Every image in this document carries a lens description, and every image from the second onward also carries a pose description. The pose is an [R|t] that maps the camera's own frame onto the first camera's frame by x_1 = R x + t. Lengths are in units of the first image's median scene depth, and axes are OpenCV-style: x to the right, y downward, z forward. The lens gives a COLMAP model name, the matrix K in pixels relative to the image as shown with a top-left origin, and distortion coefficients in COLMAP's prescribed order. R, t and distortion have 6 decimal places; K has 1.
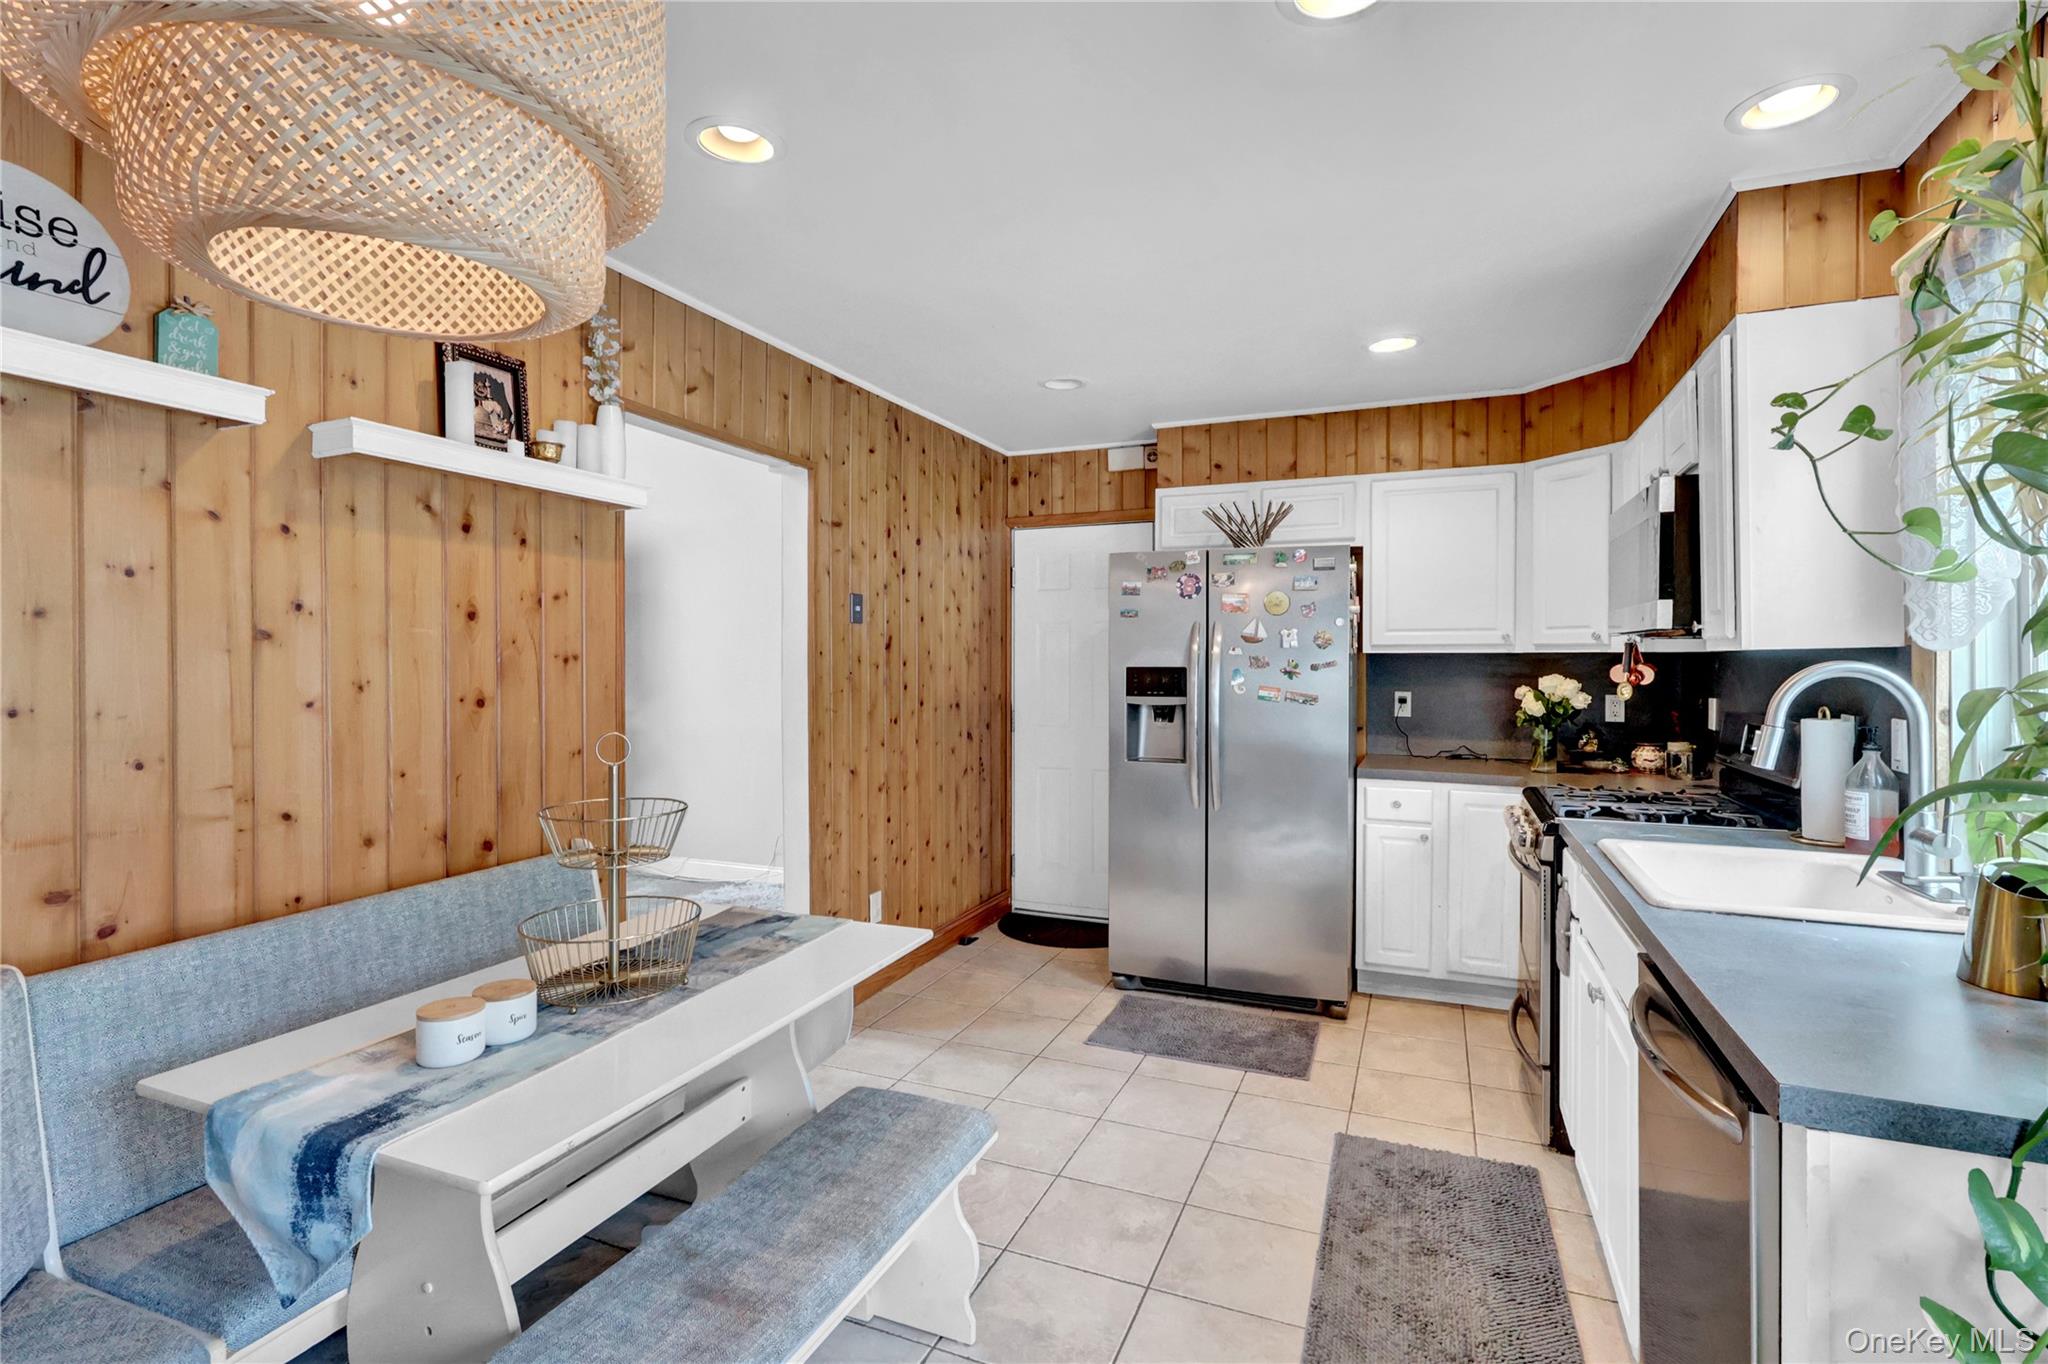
lens RADIAL K [[945.0, 0, 1033.7], [0, 945.0, 669.9], [0, 0, 1]] dist [-0.005081, 0.001376]
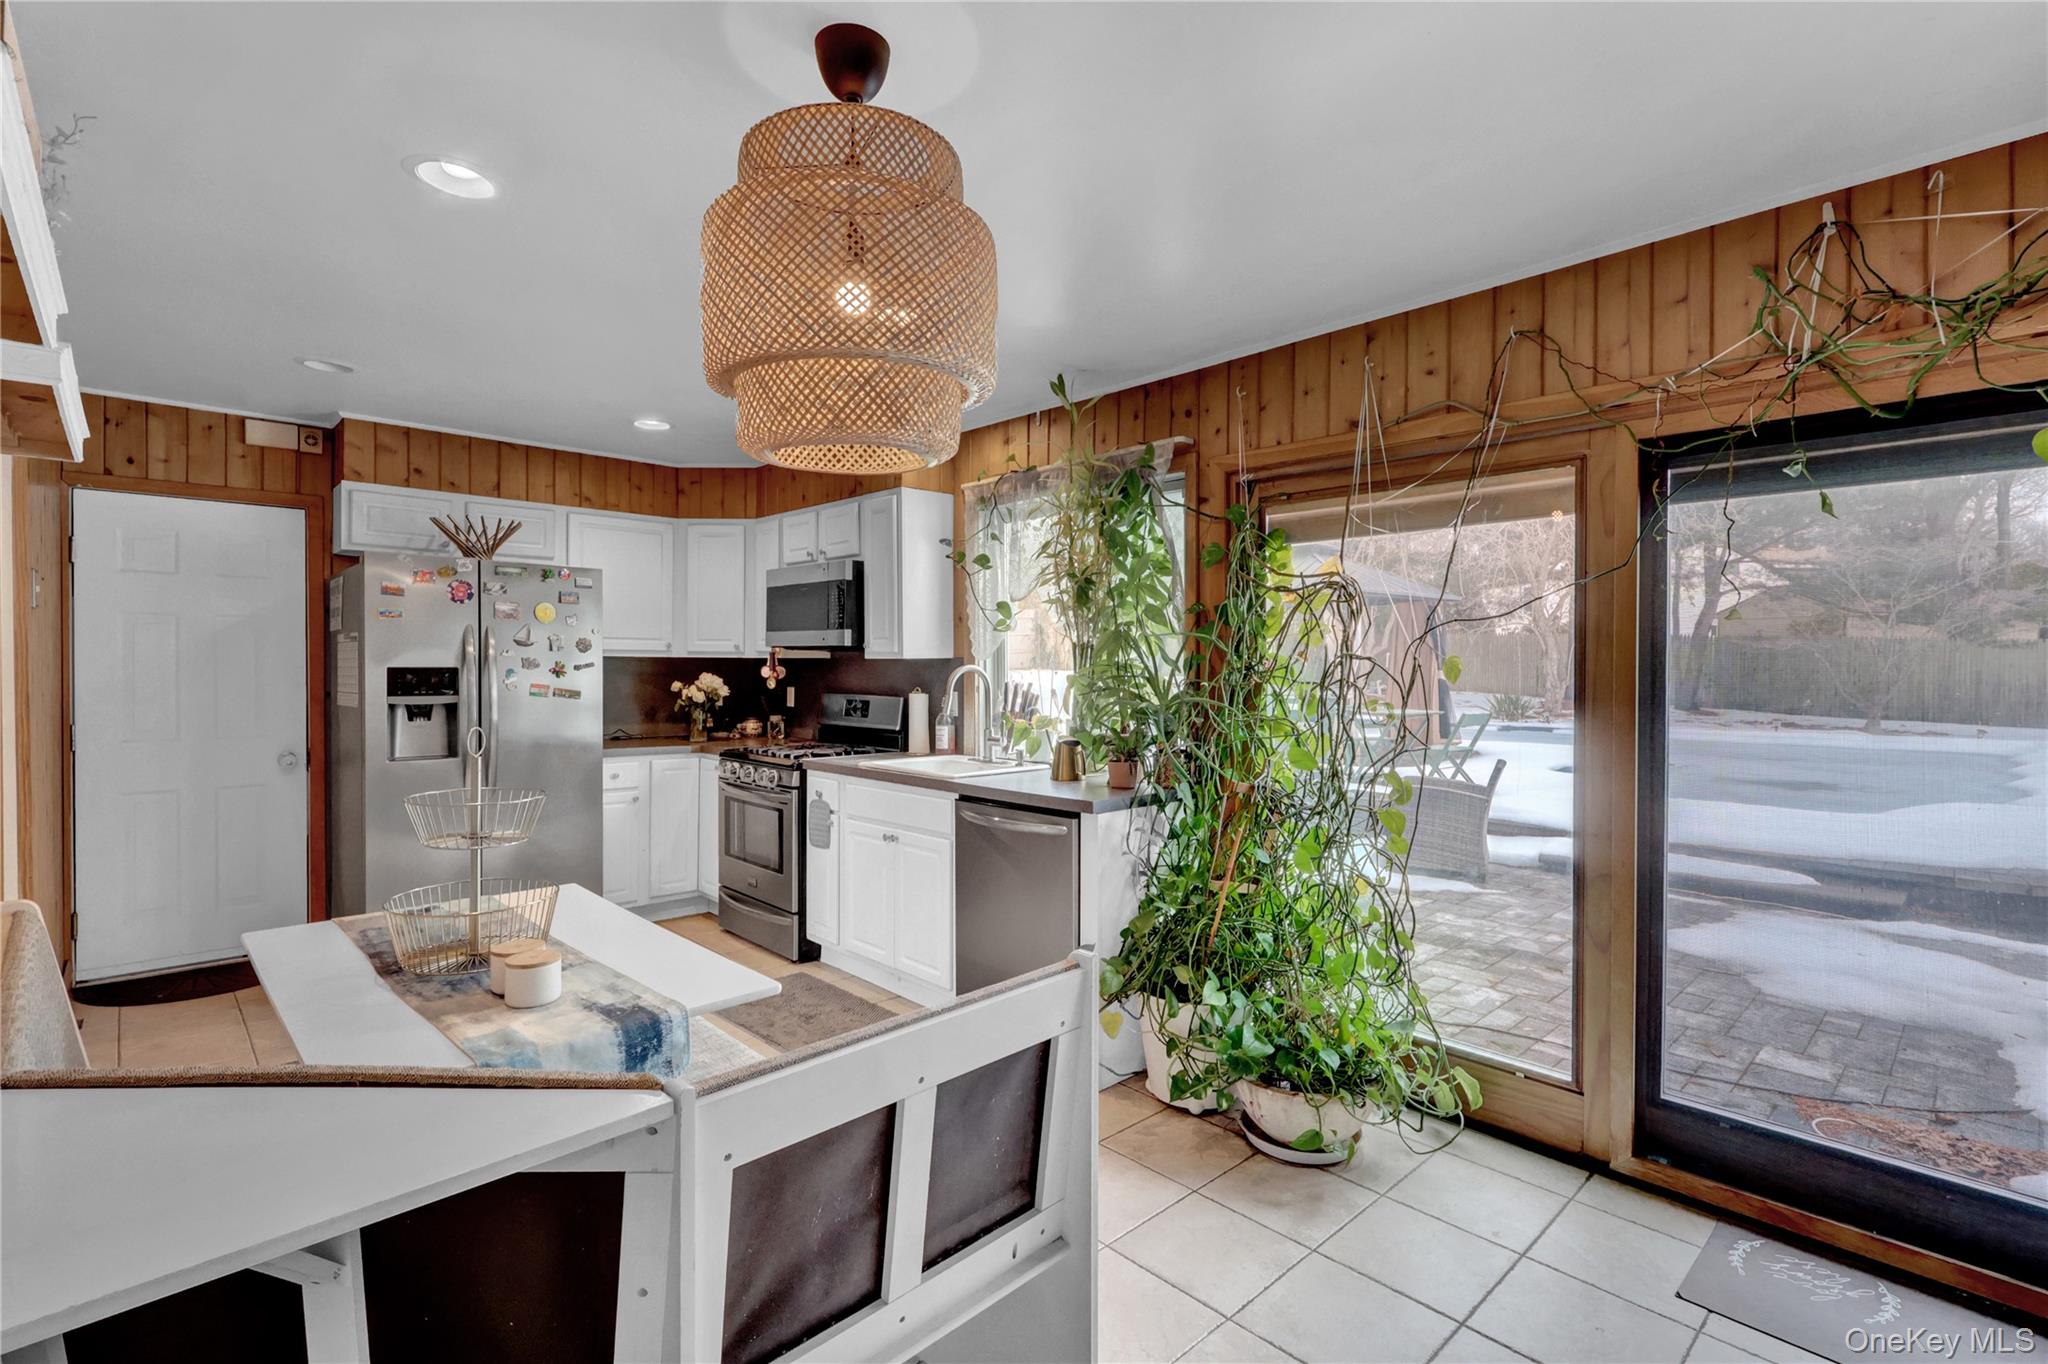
lens RADIAL K [[945.0, 0, 1021.8], [0, 945.0, 677.7], [0, 0, 1]] dist [-0.005081, 0.001376]
pose [[0.404752, -0.009617, 0.914376, -0.624729], [0.003441, 0.999954, 0.008994, 0.001245], [-0.914420, -0.000494, 0.404767, -0.012141]]
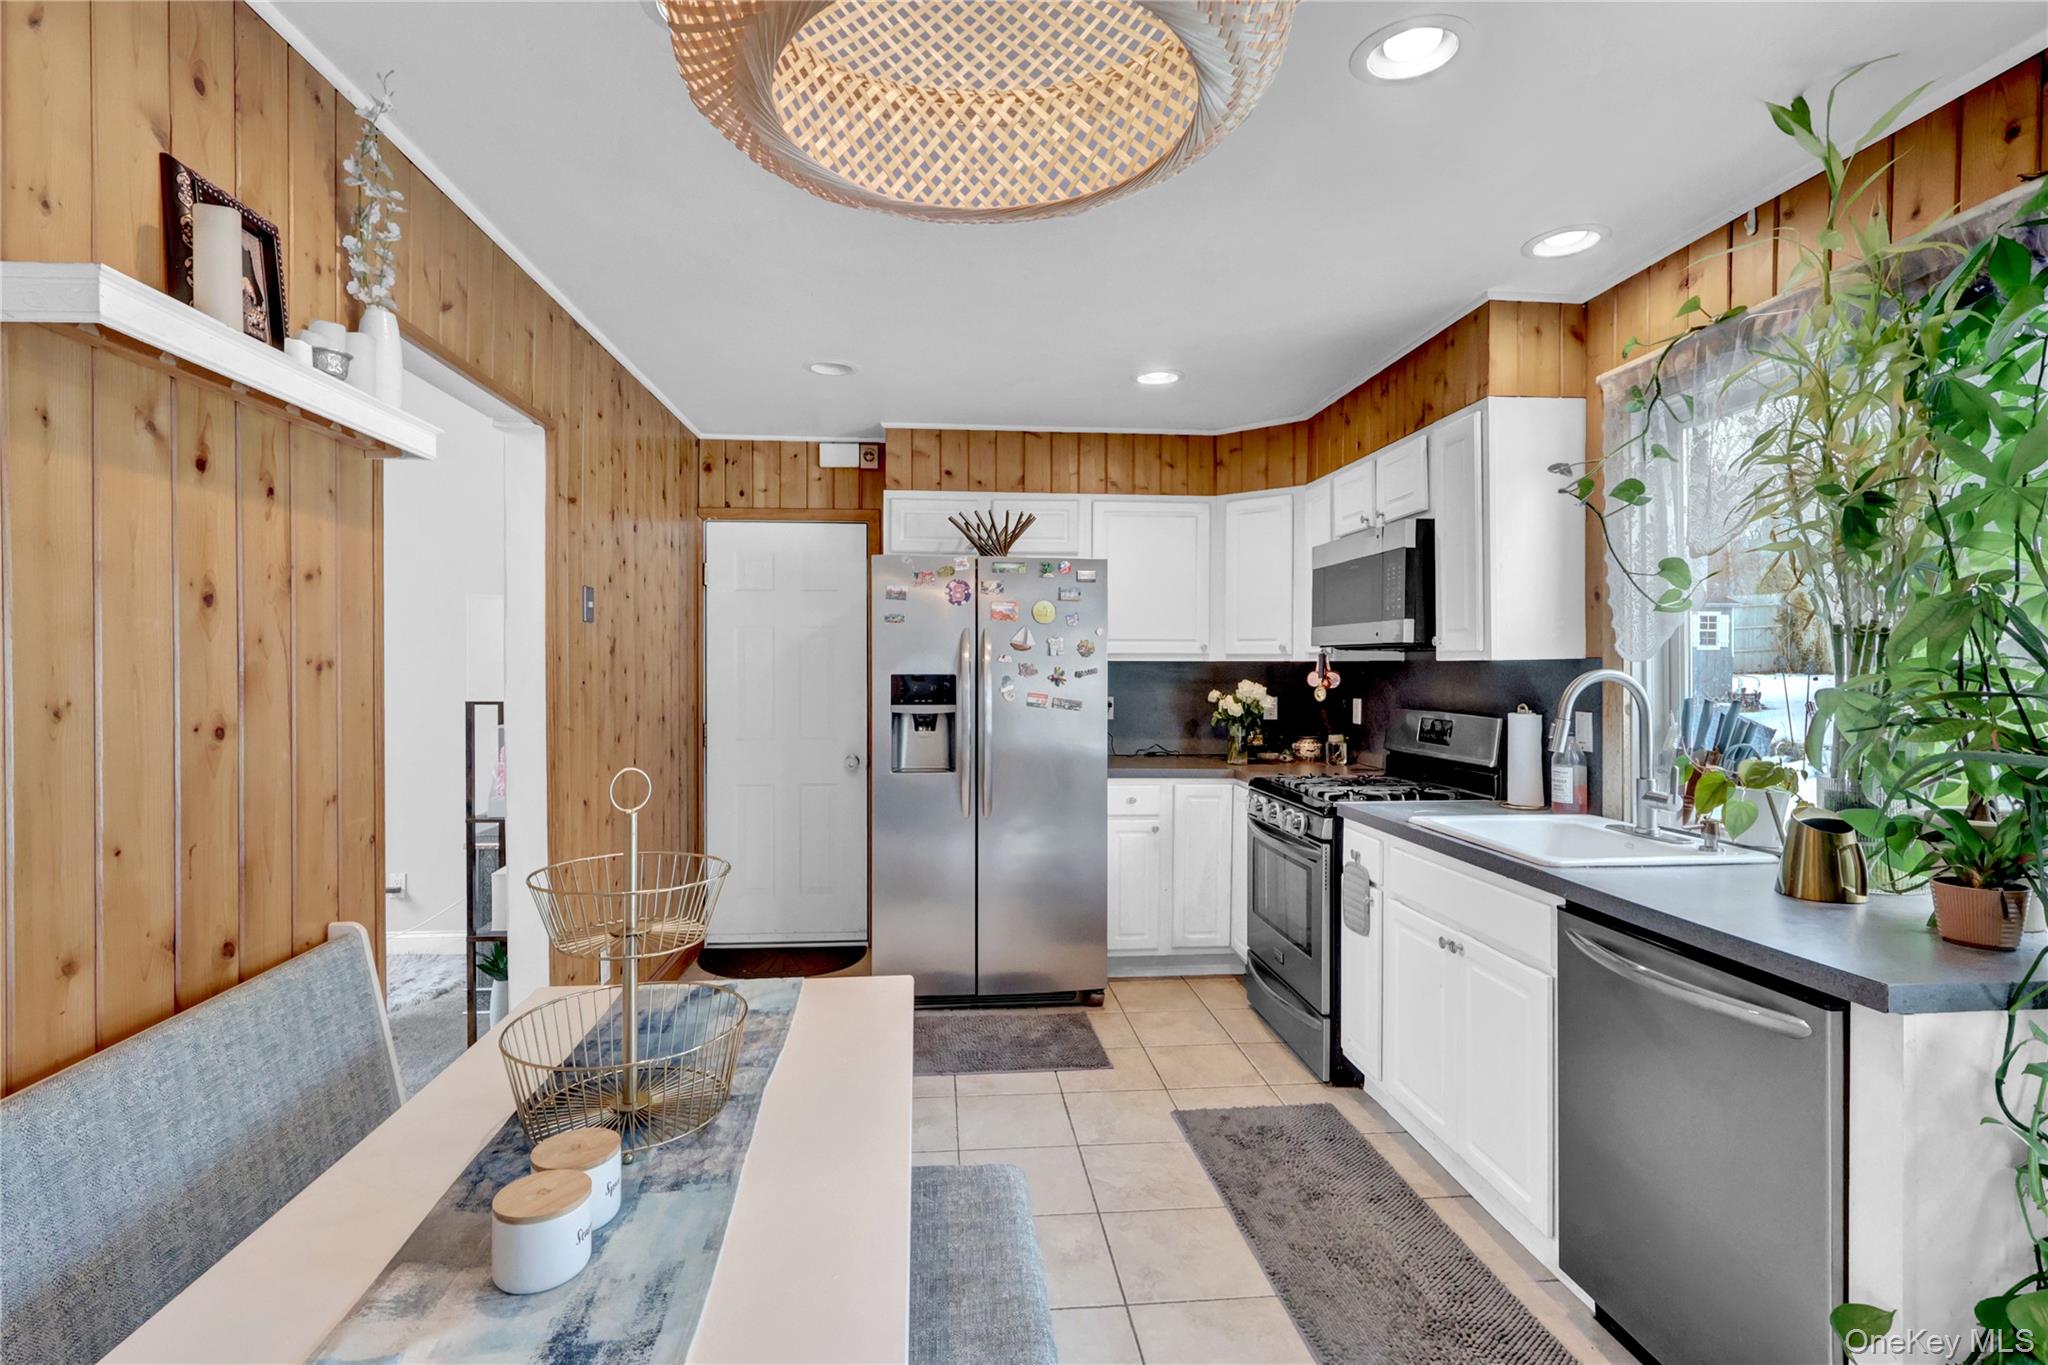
lens RADIAL K [[945.0, 0, 1010.9], [0, 945.0, 675.1], [0, 0, 1]] dist [-0.005081, 0.001376]
pose [[0.886687, -0.003060, 0.462360, -0.274207], [0.003699, 0.999993, -0.000476, -0.001878], [-0.462356, 0.002133, 0.886692, 0.113004]]
